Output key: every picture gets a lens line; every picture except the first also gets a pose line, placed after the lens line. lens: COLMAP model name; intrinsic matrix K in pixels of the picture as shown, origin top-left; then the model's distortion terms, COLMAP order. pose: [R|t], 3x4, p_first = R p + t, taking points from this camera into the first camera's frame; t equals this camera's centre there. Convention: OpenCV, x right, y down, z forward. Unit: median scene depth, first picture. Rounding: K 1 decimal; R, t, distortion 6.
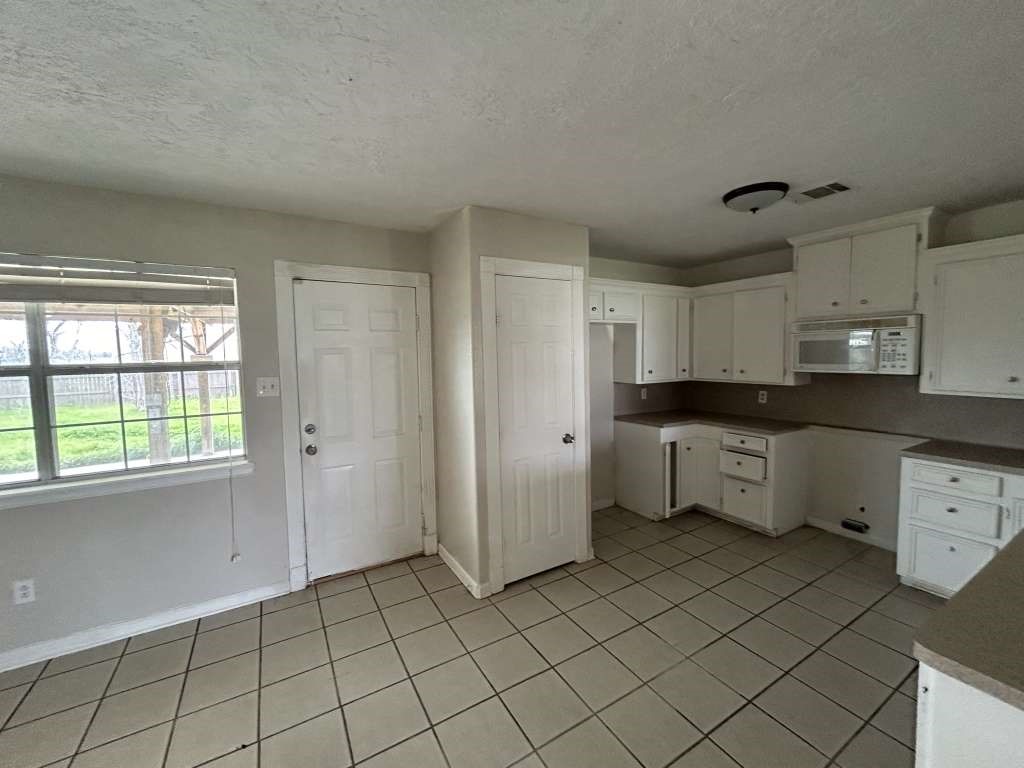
lens RADIAL K [[405.9, 0, 513.3], [0, 405.9, 375.4], [0, 0, 1]] dist [-0.000440, -0.000085]
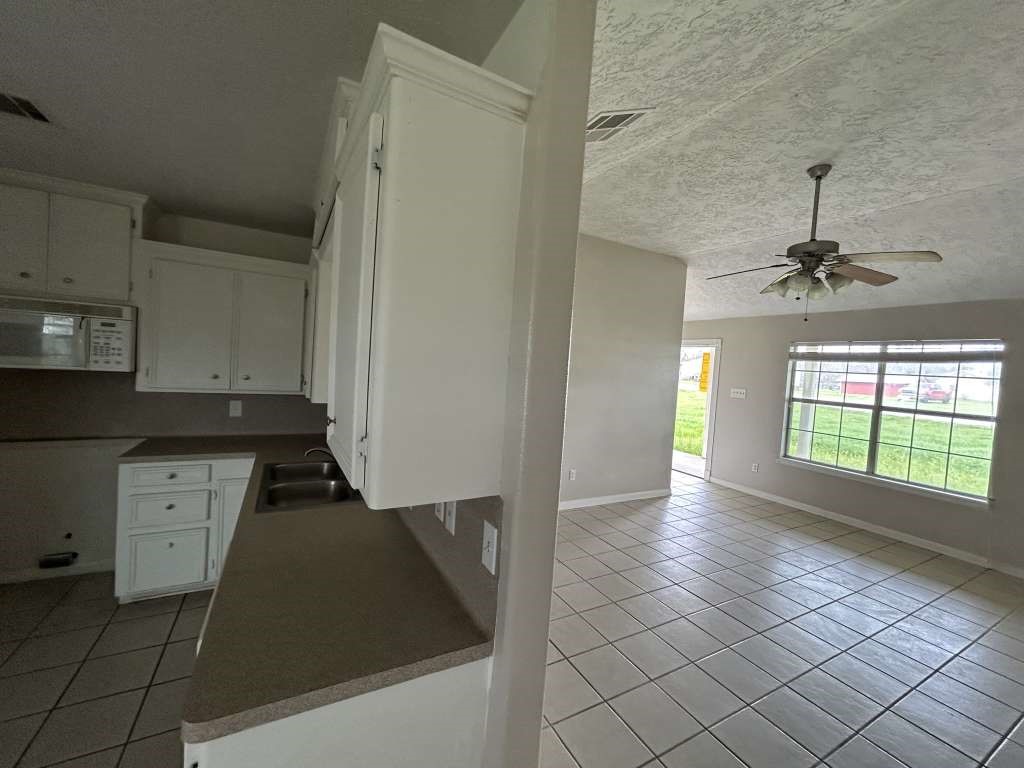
lens RADIAL K [[416.9, 0, 512.4], [0, 416.9, 378.7], [0, 0, 1]] dist [0.001156, 0.000207]
pose [[0.025193, -0.019713, 0.999488, 0.063056], [-0.002993, 0.999800, 0.019794, -0.006894], [-0.999678, -0.003490, 0.025129, 0.108976]]
